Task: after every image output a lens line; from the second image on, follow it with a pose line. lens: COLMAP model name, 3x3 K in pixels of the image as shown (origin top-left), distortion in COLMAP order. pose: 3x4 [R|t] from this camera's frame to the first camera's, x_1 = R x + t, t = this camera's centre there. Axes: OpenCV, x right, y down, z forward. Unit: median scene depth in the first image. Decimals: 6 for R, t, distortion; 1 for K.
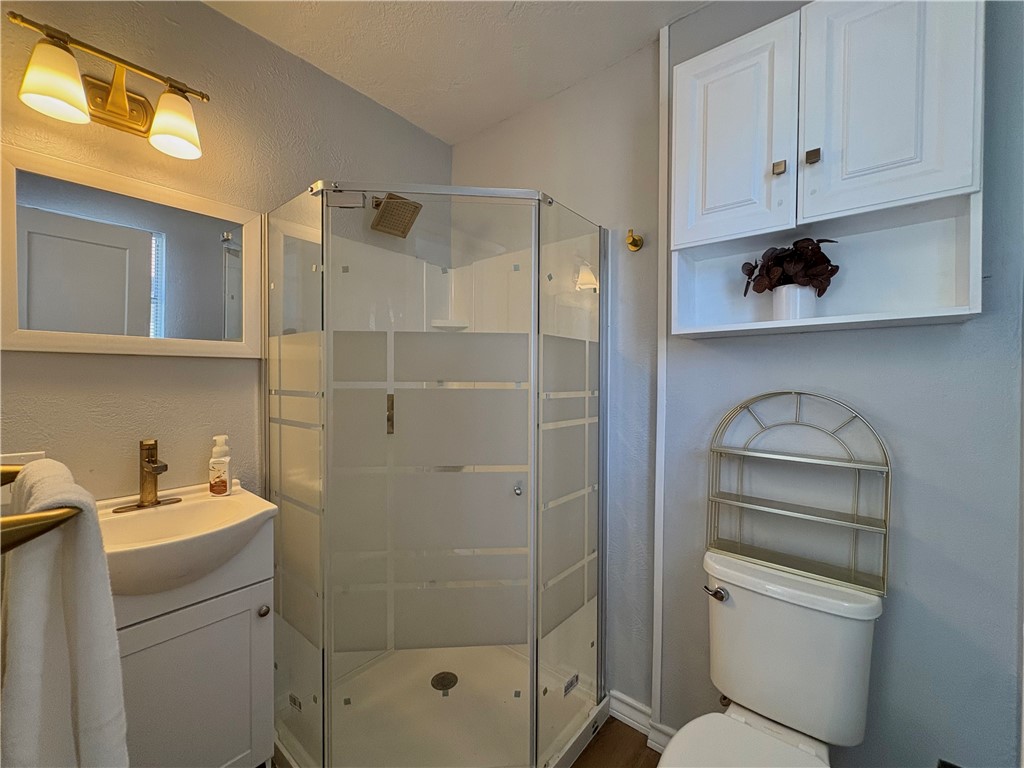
lens RADIAL K [[410.3, 0, 512.0], [0, 410.3, 384.0], [0, 0, 1]] dist [0.002371, 0.000377]
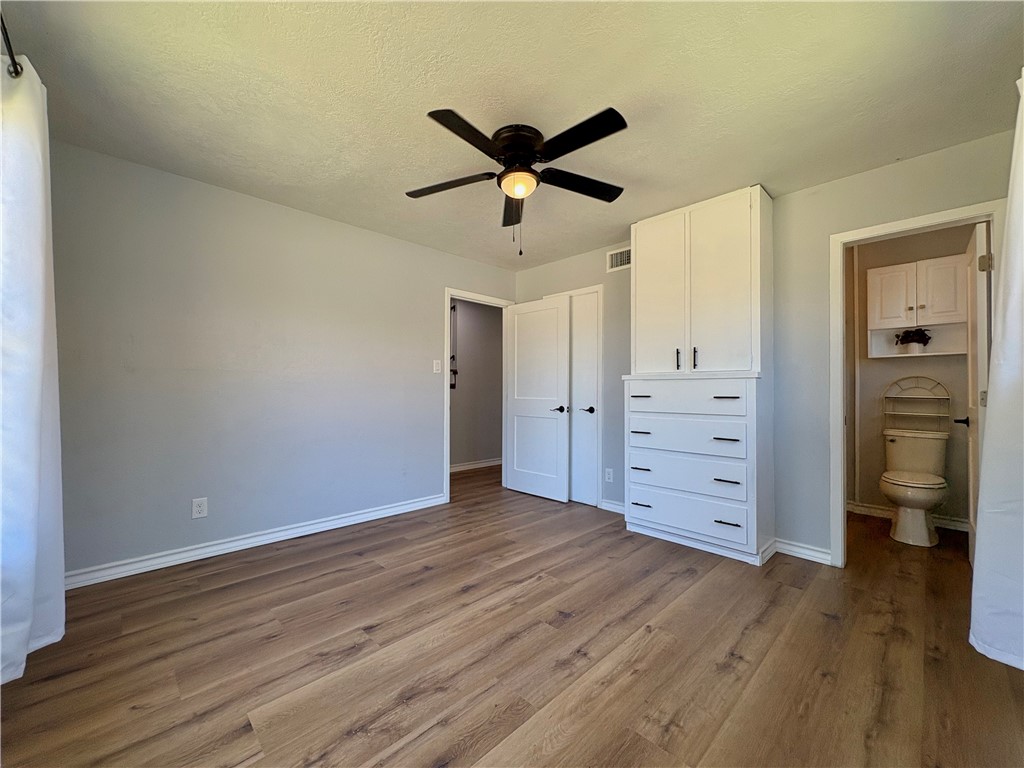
lens RADIAL K [[410.3, 0, 512.0], [0, 410.3, 384.0], [0, 0, 1]] dist [0.002371, 0.000377]
pose [[0.996037, -0.001599, -0.088928, -2.105969], [-0.000957, 0.999588, -0.028688, 0.169361], [0.088937, 0.028659, 0.995625, -2.397031]]
